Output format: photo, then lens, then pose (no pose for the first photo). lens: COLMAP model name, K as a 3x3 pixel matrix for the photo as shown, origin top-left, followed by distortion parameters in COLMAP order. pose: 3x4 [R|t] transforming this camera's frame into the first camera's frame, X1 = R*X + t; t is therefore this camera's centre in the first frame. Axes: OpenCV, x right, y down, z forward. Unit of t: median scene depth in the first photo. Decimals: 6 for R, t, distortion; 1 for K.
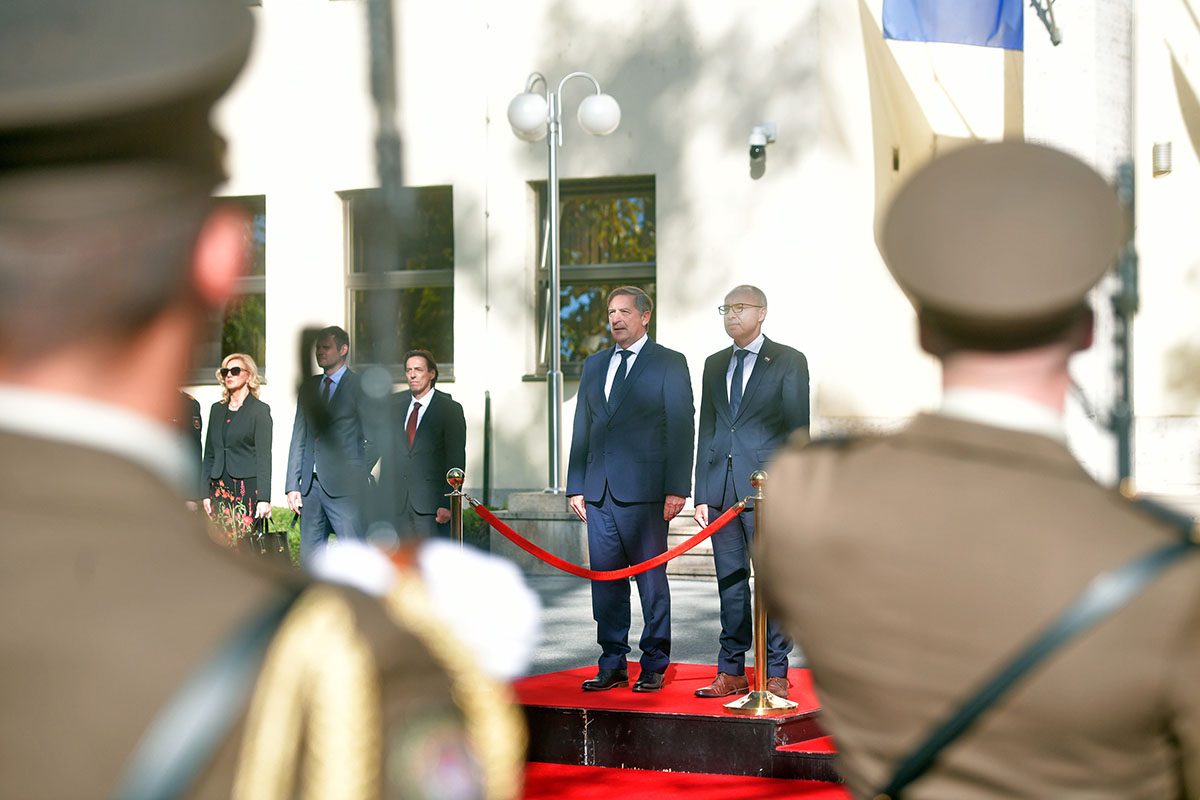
lens RADIAL K [[3191.9, 0, 600.0], [0, 3191.9, 400.0], [0, 0, 1]] dist [-0.022359, -0.073213]
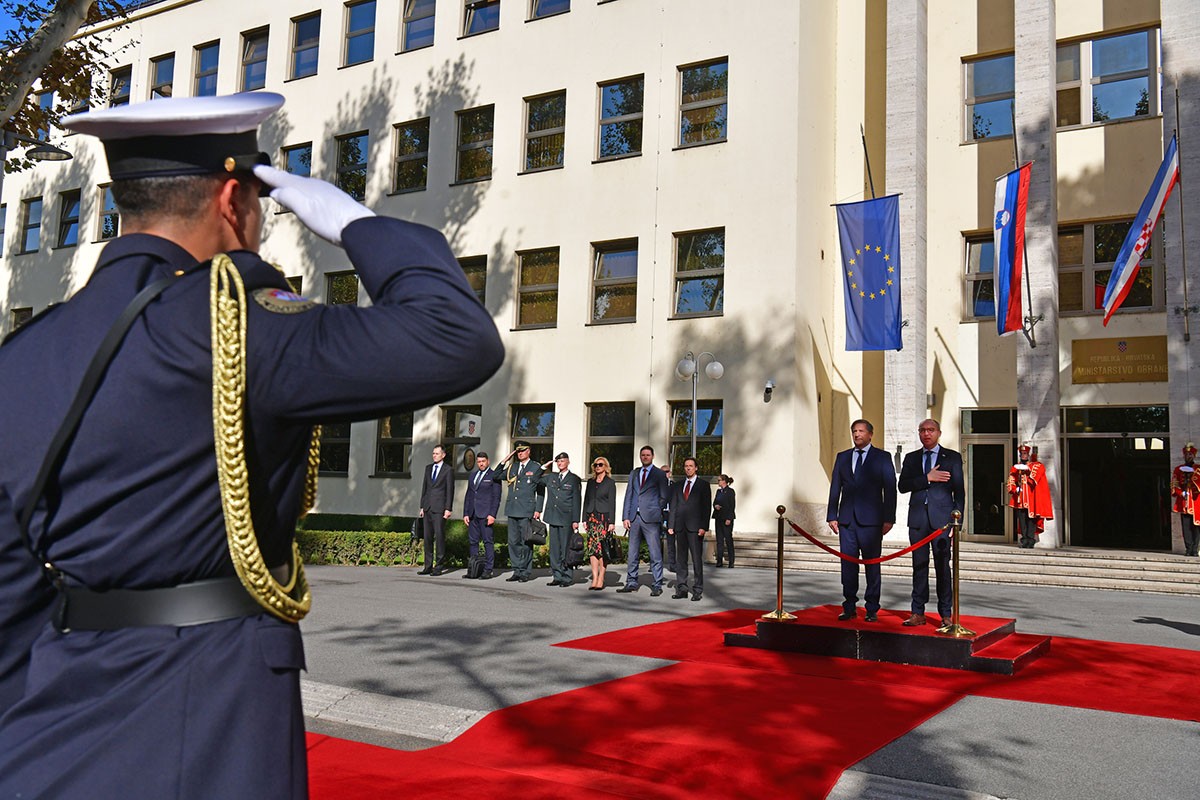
lens RADIAL K [[1104.3, 0, 600.0], [0, 1104.3, 400.0], [0, 0, 1]] dist [-0.001898, 0.006474]
pose [[0.998932, 0.042157, 0.018901, -0.131791], [-0.040127, 0.994449, -0.097272, 0.021108], [-0.022897, 0.096410, 0.995078, 0.230388]]
